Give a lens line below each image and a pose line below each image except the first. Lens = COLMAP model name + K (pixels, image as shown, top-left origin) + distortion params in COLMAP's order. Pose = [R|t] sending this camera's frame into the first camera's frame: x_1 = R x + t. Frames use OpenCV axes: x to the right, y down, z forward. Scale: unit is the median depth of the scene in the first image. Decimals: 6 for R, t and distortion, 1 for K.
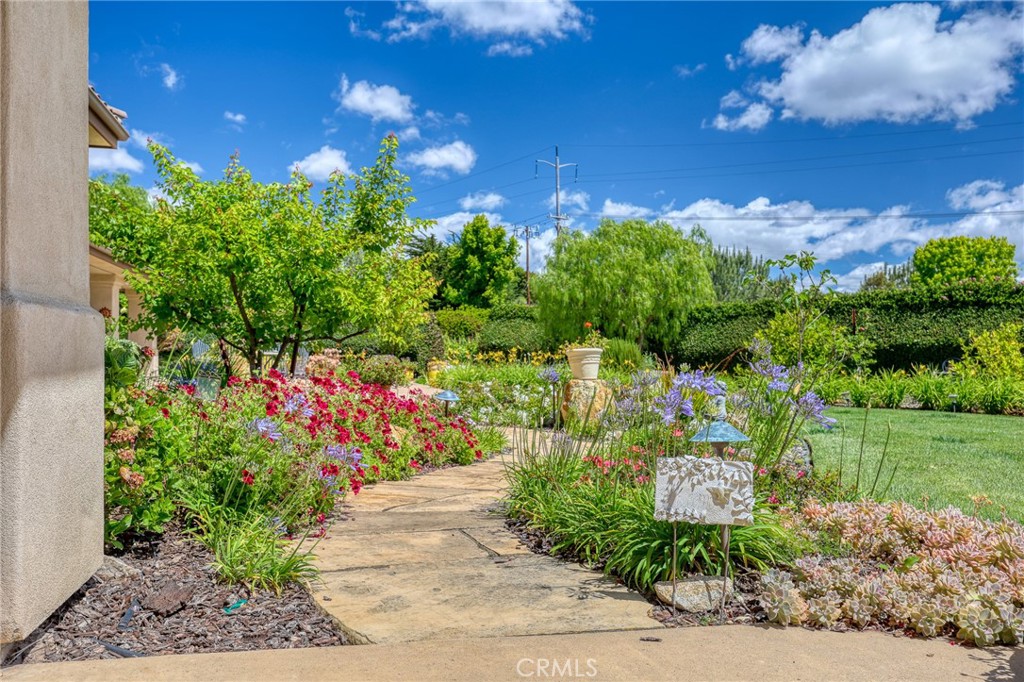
lens RADIAL K [[880.4, 0, 512.8], [0, 880.4, 342.2], [0, 0, 1]] dist [0.001653, 0.000340]
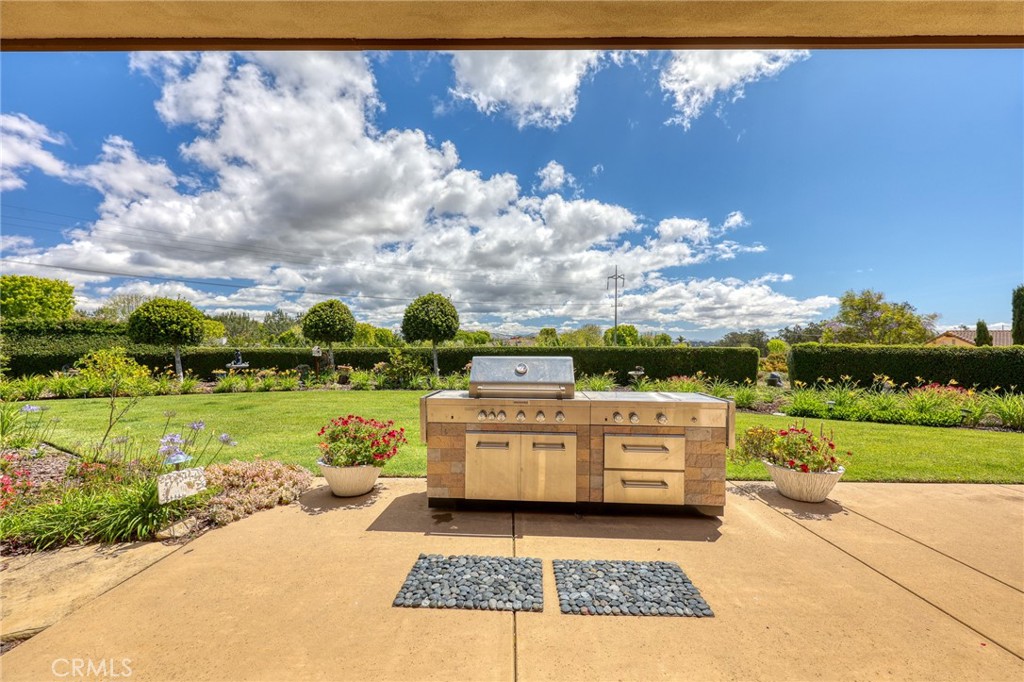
lens RADIAL K [[410.3, 0, 514.7], [0, 410.3, 343.3], [0, 0, 1]] dist [-0.011096, 0.000001]
pose [[0.202729, -0.000442, 0.979235, -0.102787], [-0.009861, 0.999948, 0.002493, -0.033823], [-0.979185, -0.010162, 0.202714, -0.014261]]
